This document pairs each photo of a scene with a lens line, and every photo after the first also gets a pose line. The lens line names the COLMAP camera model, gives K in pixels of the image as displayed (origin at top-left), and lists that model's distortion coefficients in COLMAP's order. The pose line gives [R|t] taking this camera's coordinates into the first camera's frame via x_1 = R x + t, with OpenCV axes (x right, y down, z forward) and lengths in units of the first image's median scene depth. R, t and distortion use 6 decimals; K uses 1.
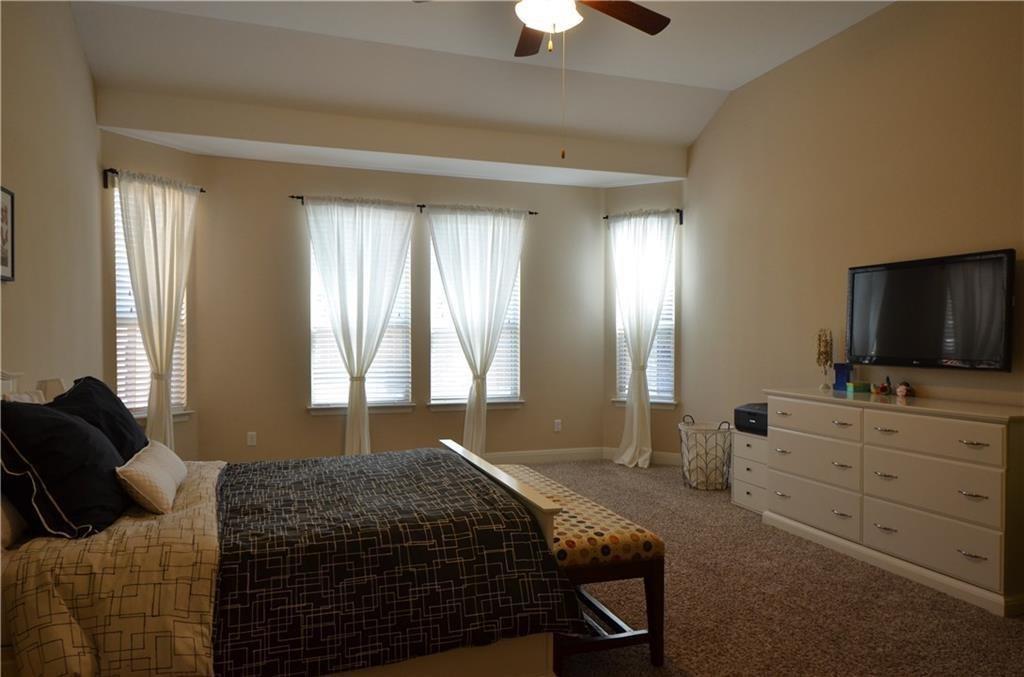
lens RADIAL K [[670.6, 0, 508.5], [0, 670.6, 346.0], [0, 0, 1]] dist [0.049919, -0.033735]
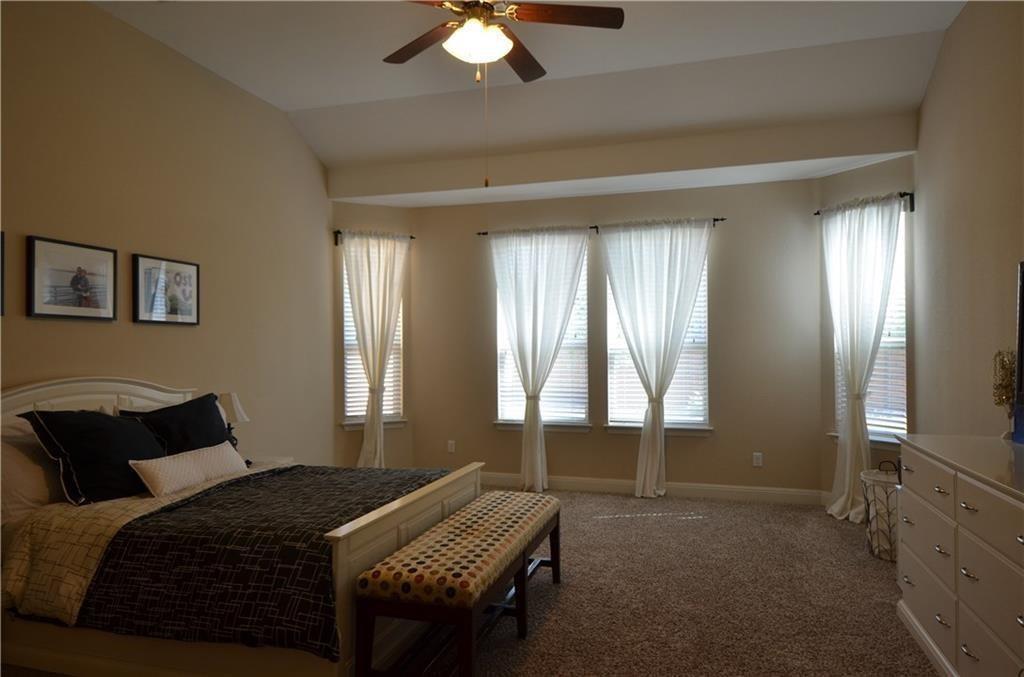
lens RADIAL K [[670.6, 0, 508.5], [0, 670.6, 346.0], [0, 0, 1]] dist [0.049919, -0.033735]
pose [[0.819533, -0.009234, -0.572957, 0.348259], [-0.000355, 0.999862, -0.016623, -0.014903], [0.573032, 0.013826, 0.819417, 0.110728]]
